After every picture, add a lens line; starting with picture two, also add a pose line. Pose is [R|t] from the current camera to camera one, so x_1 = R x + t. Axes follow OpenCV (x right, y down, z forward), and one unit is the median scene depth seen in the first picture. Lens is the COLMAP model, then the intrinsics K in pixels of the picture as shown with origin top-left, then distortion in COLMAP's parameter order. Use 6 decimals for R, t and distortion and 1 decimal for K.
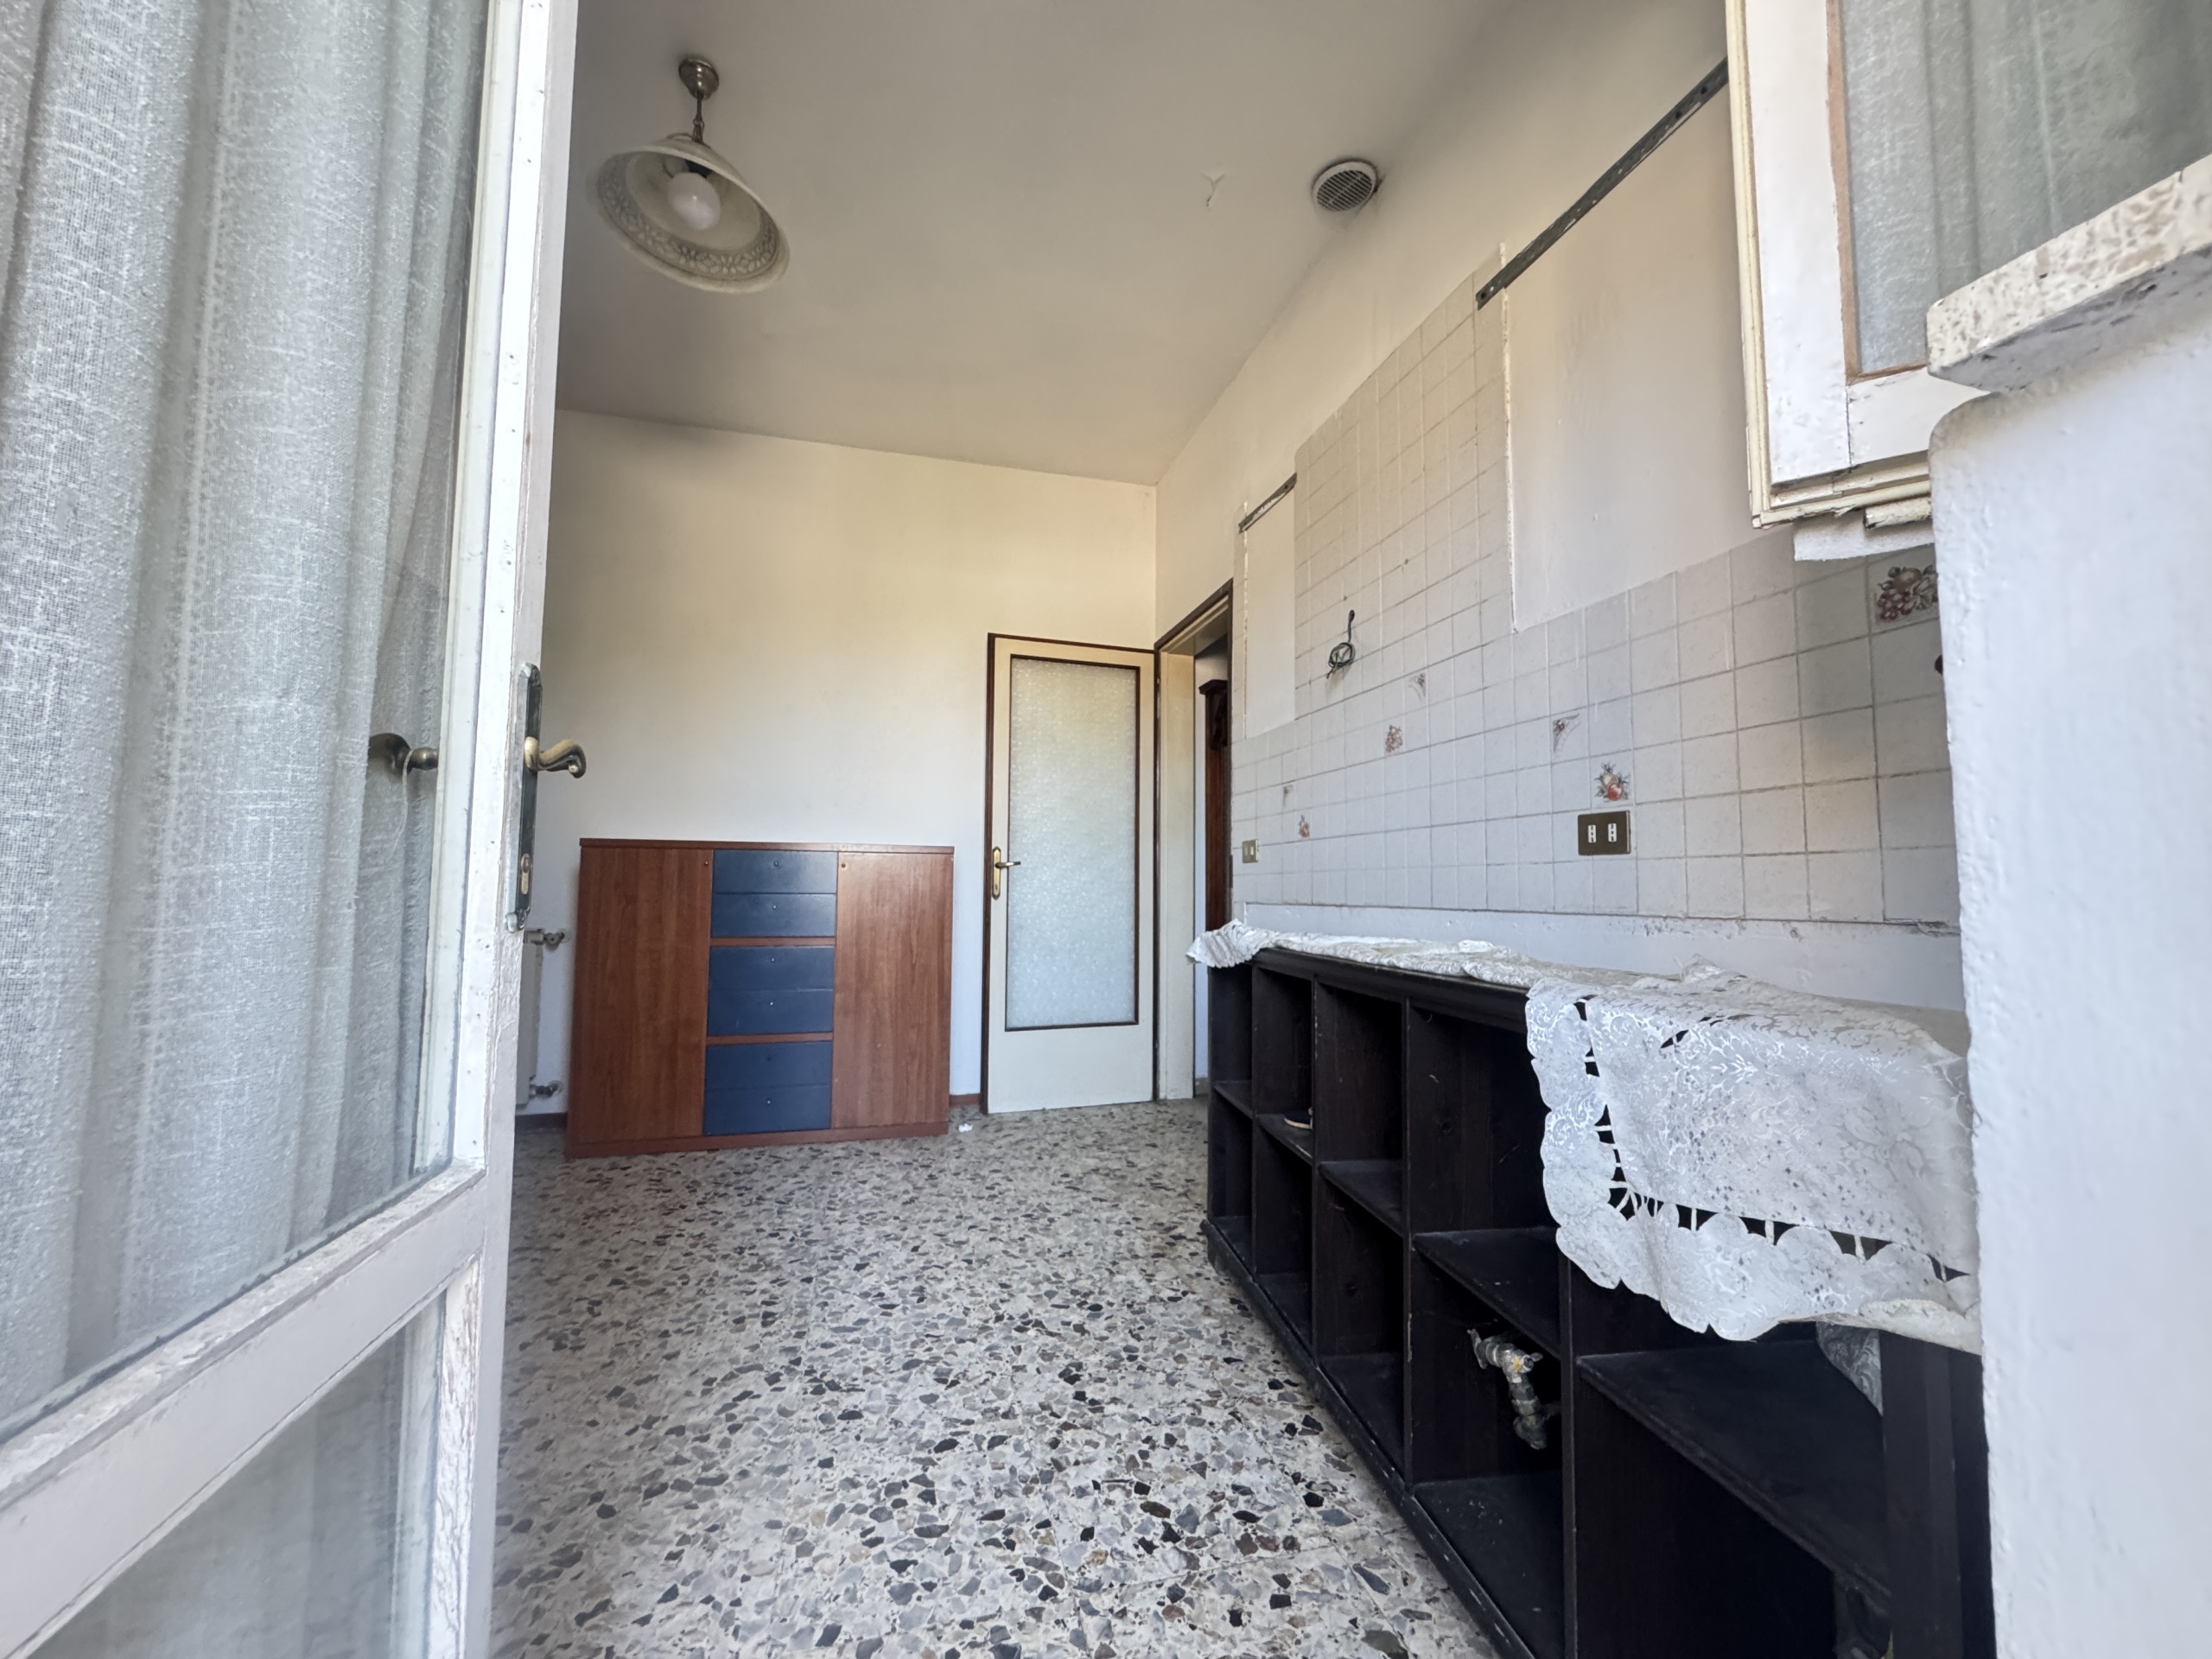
lens RADIAL K [[884.3, 0, 1108.2], [0, 884.3, 829.2], [0, 0, 1]] dist [-0.005405, 0.001423]
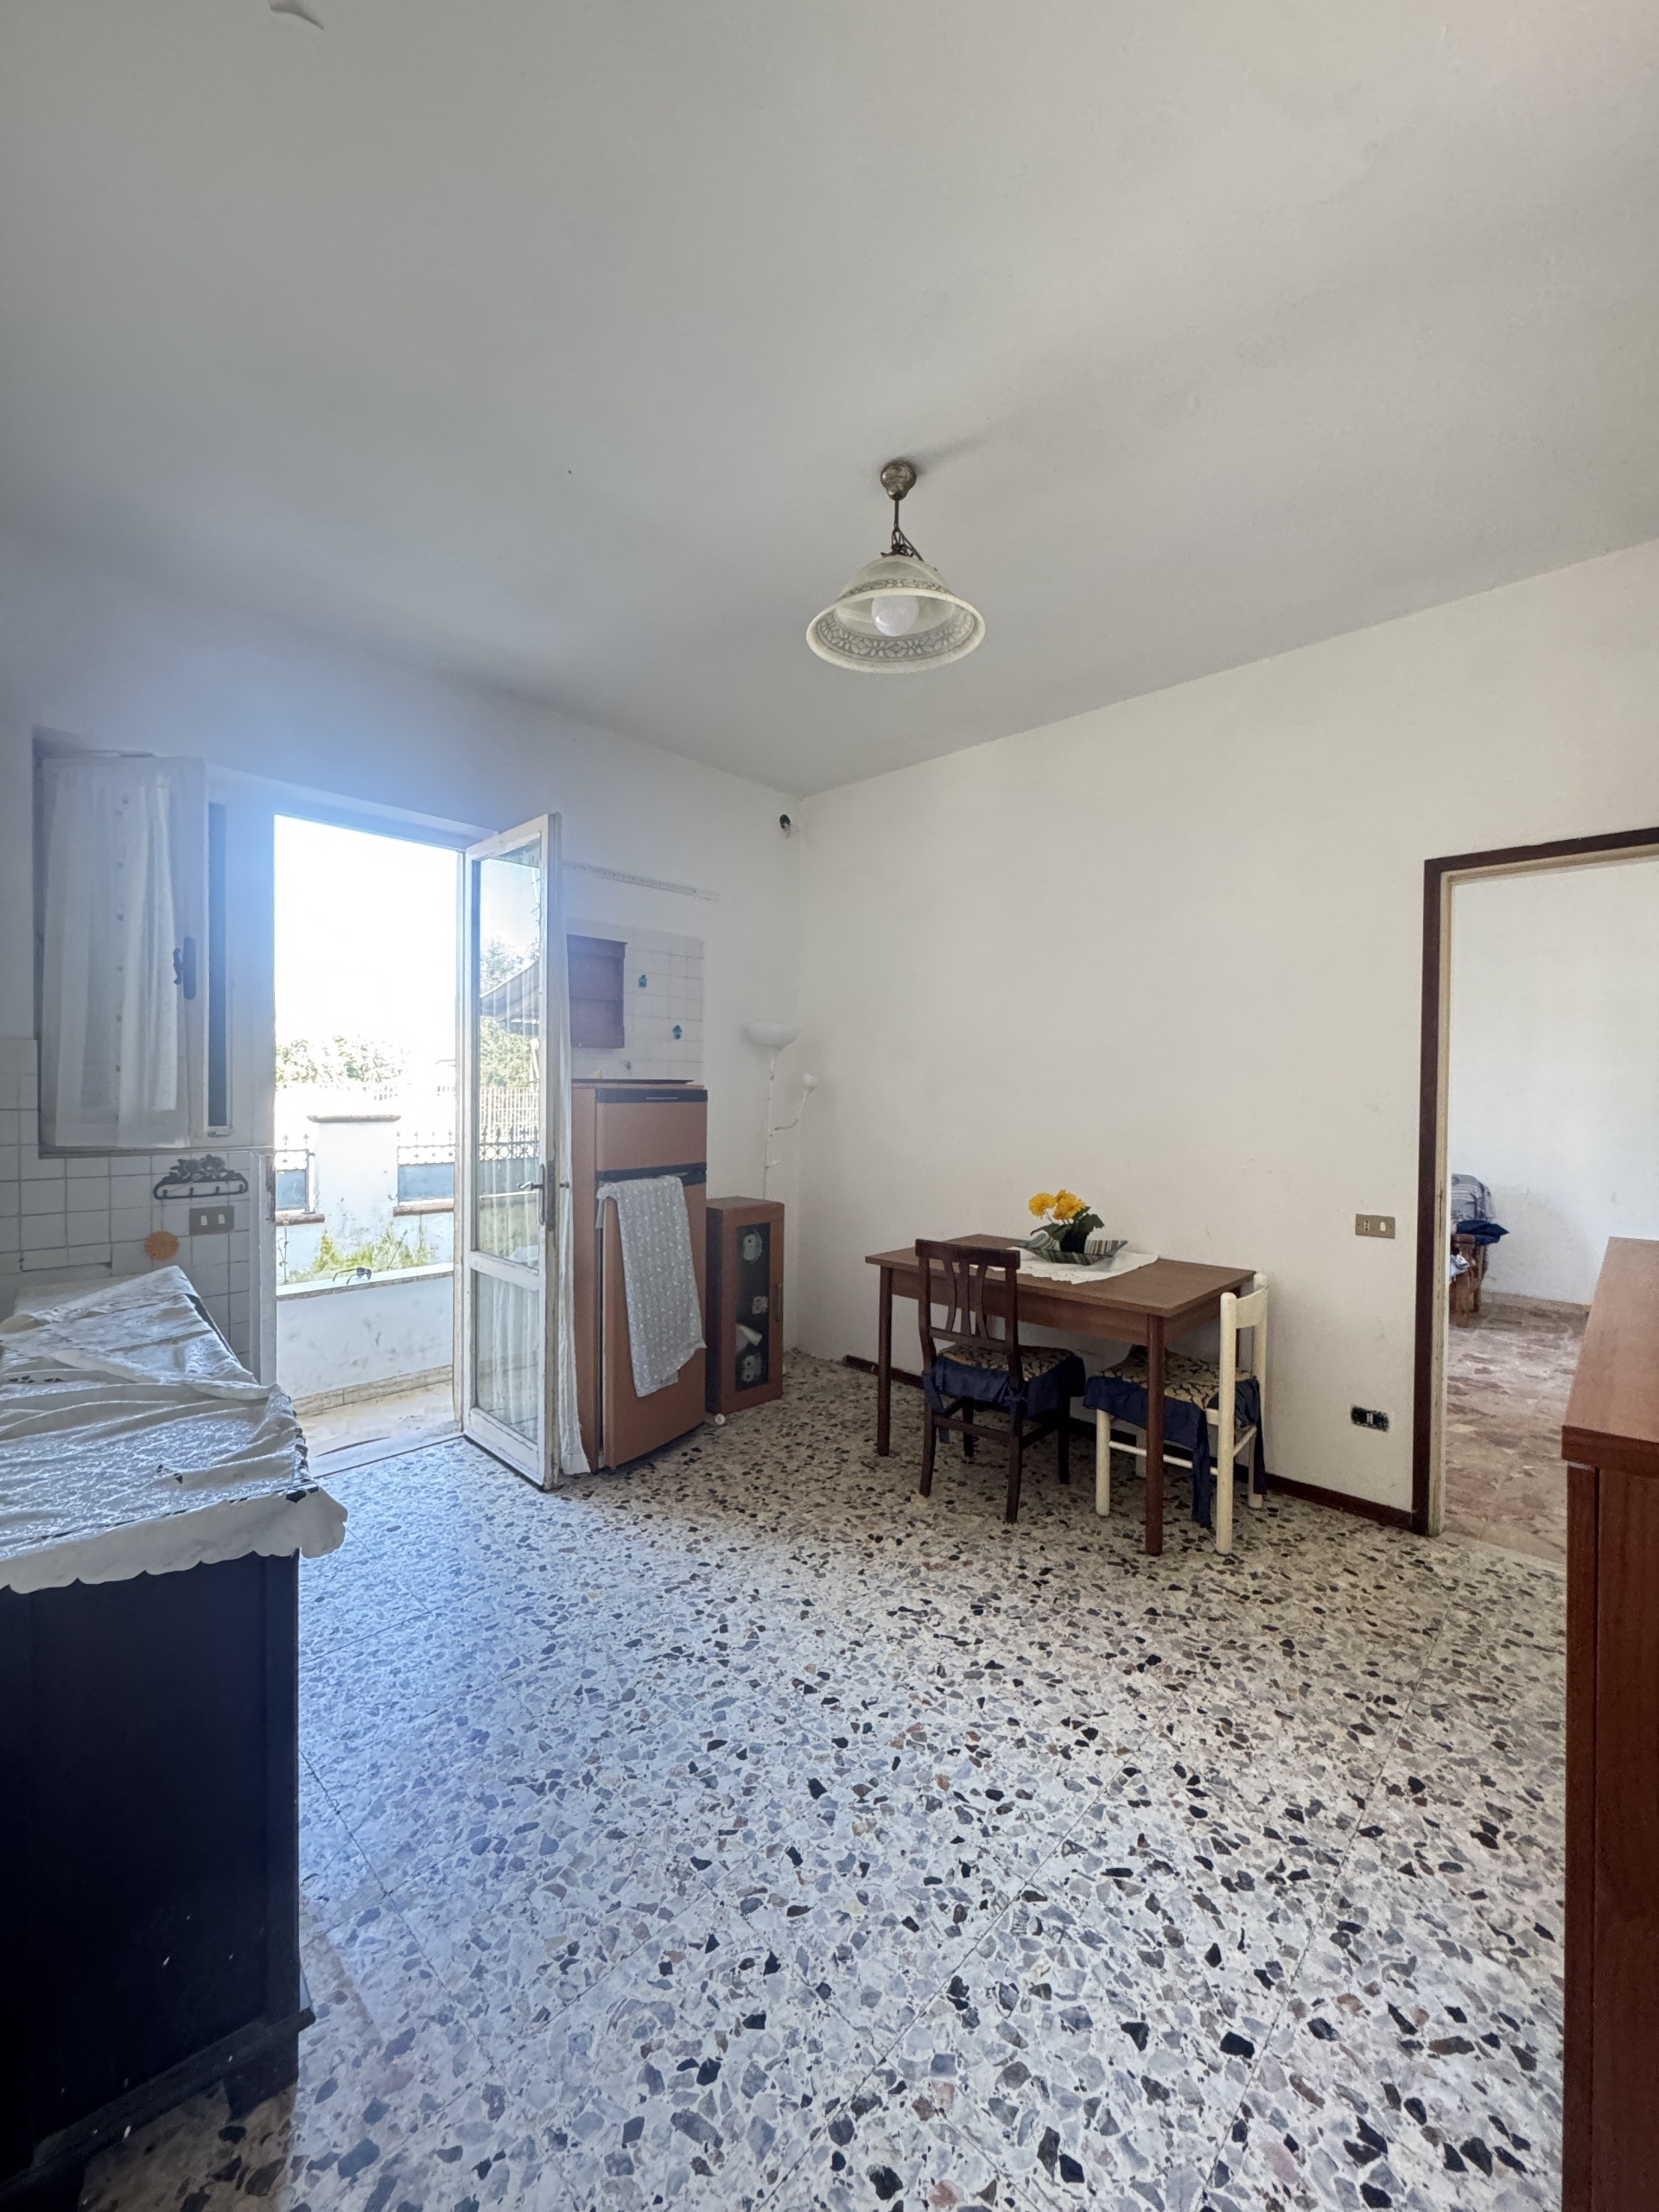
lens RADIAL K [[884.3, 0, 835.7], [0, 884.3, 1097.2], [0, 0, 1]] dist [-0.005405, 0.001423]
pose [[-0.850276, -0.013421, -0.526166, 0.111226], [0.018976, 0.998243, -0.056127, -0.066866], [0.525995, -0.057708, -0.848527, 1.485056]]
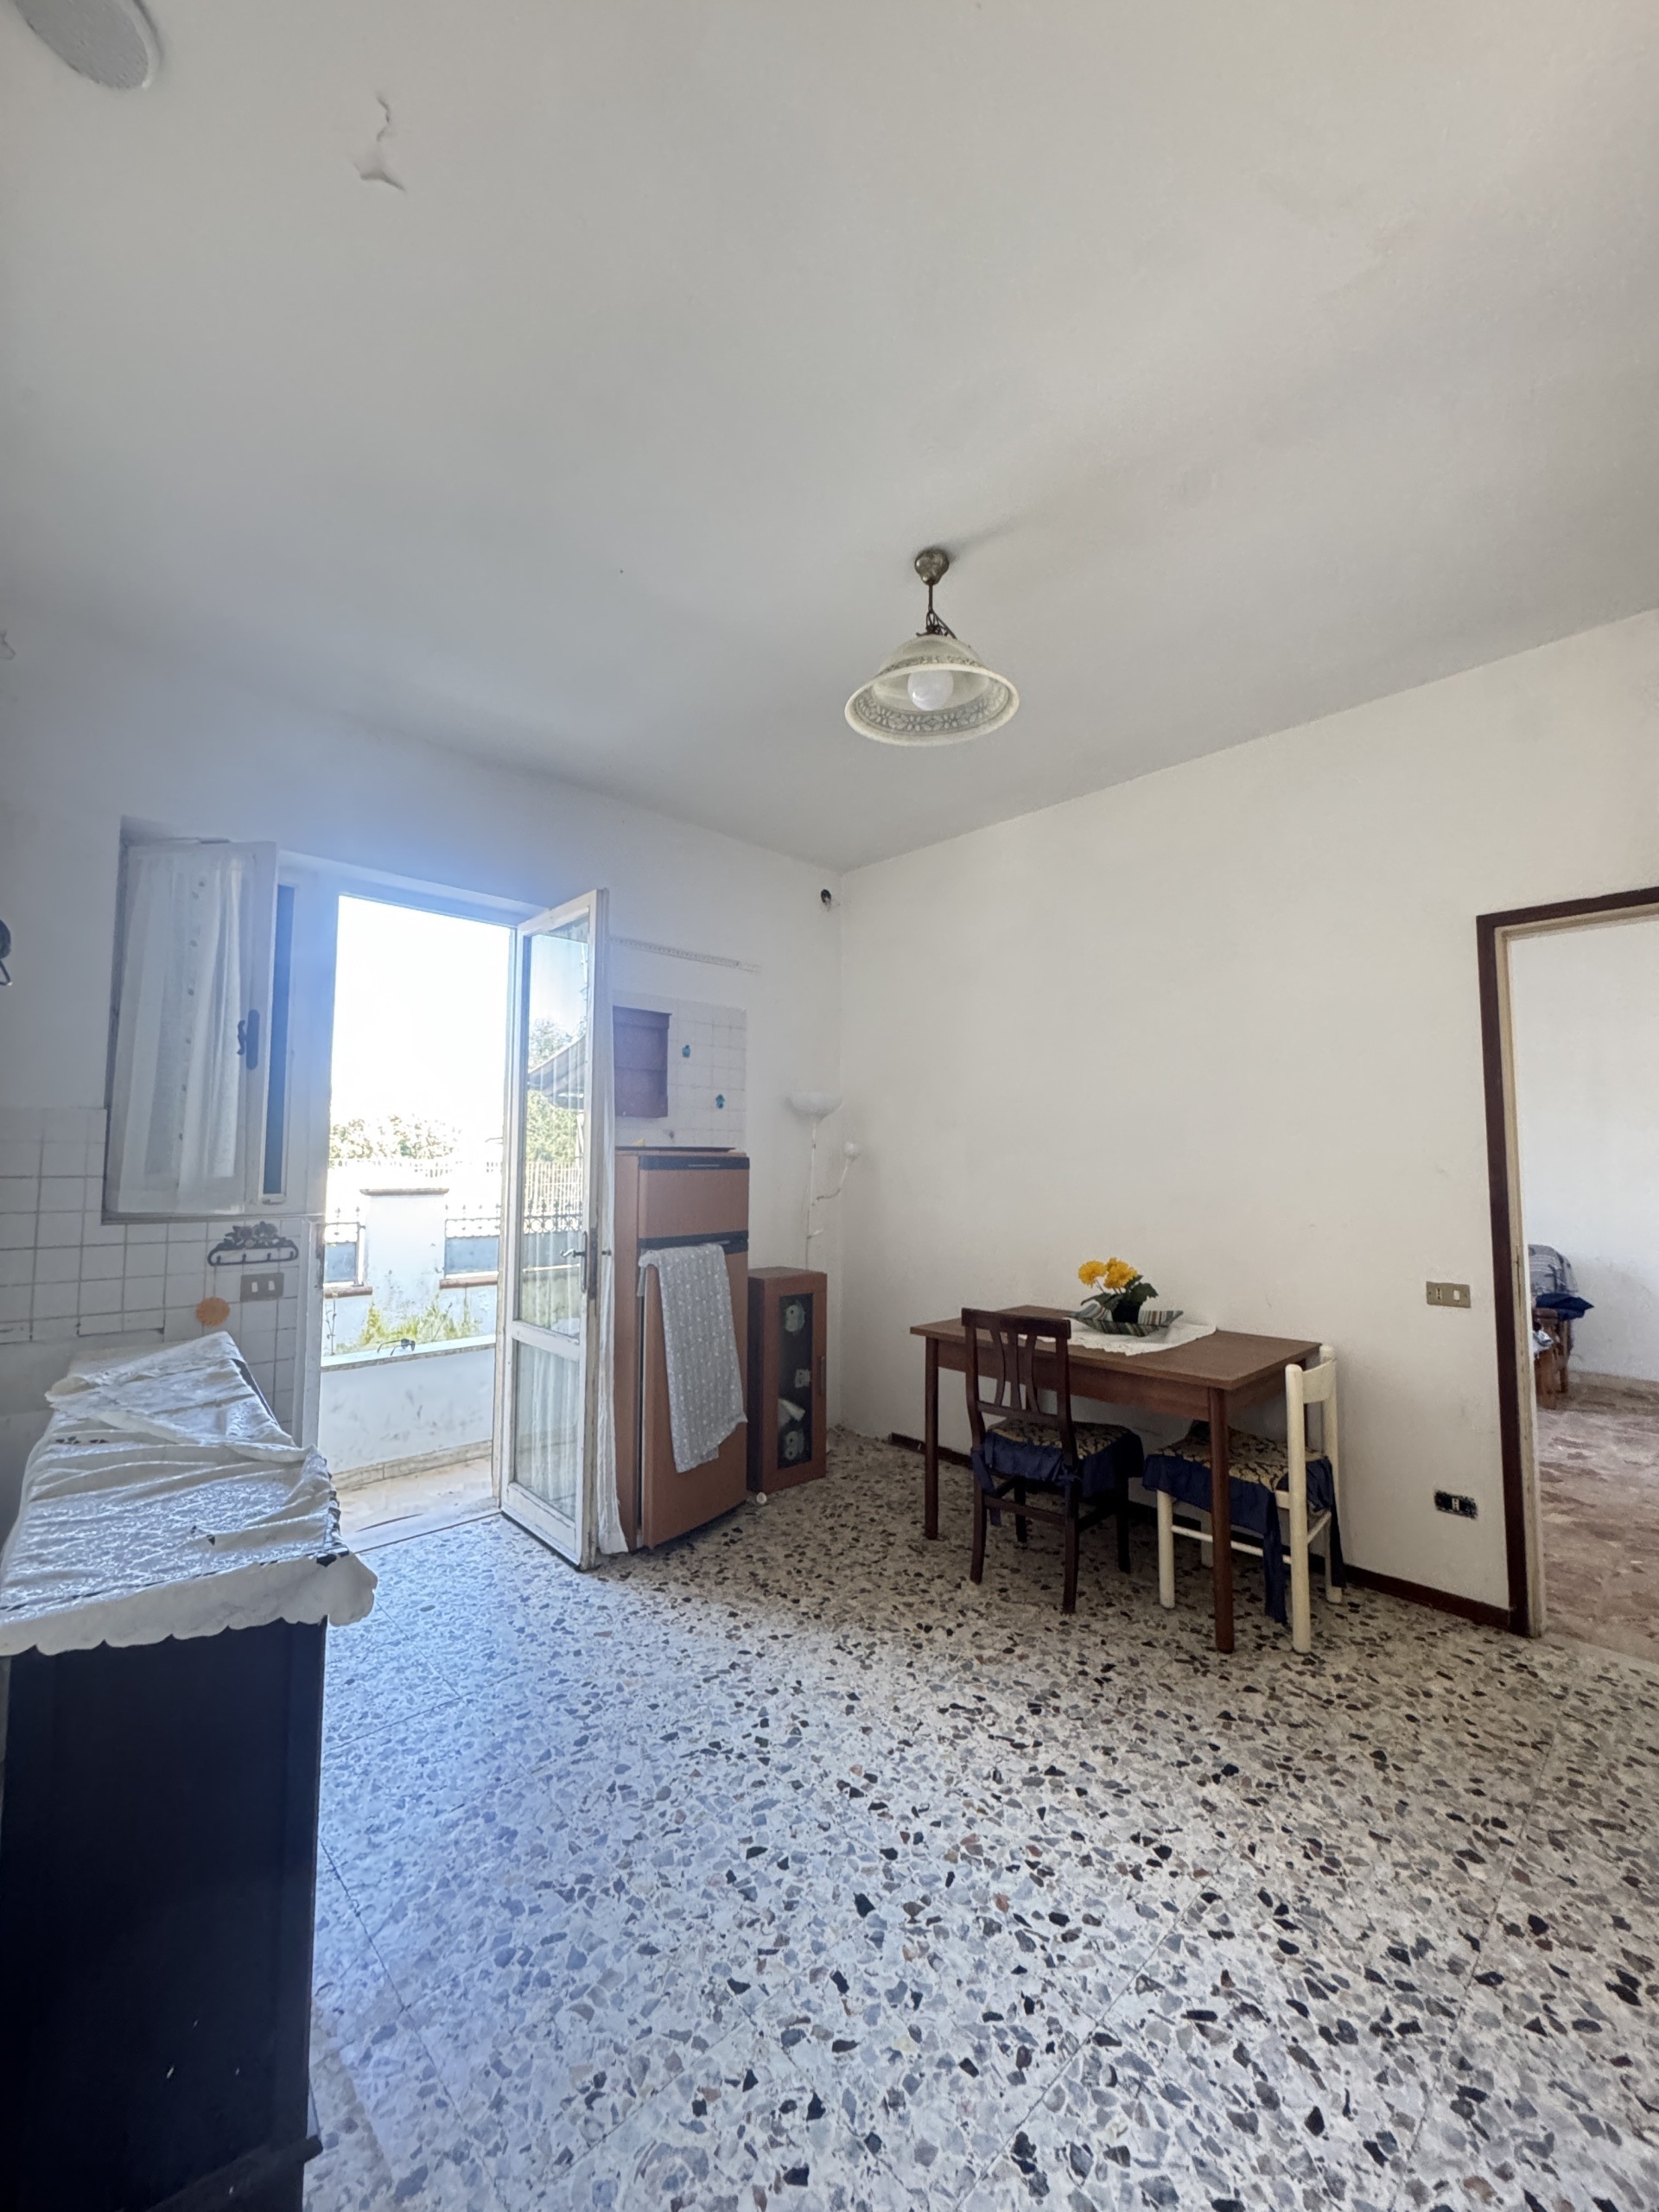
lens RADIAL K [[884.3, 0, 834.6], [0, 884.3, 1098.9], [0, 0, 1]] dist [-0.005405, 0.001423]
pose [[-0.875314, -0.048891, -0.481078, 0.106554], [0.021740, 0.989891, -0.140155, -0.053551], [0.483067, -0.133138, -0.865402, 1.478445]]
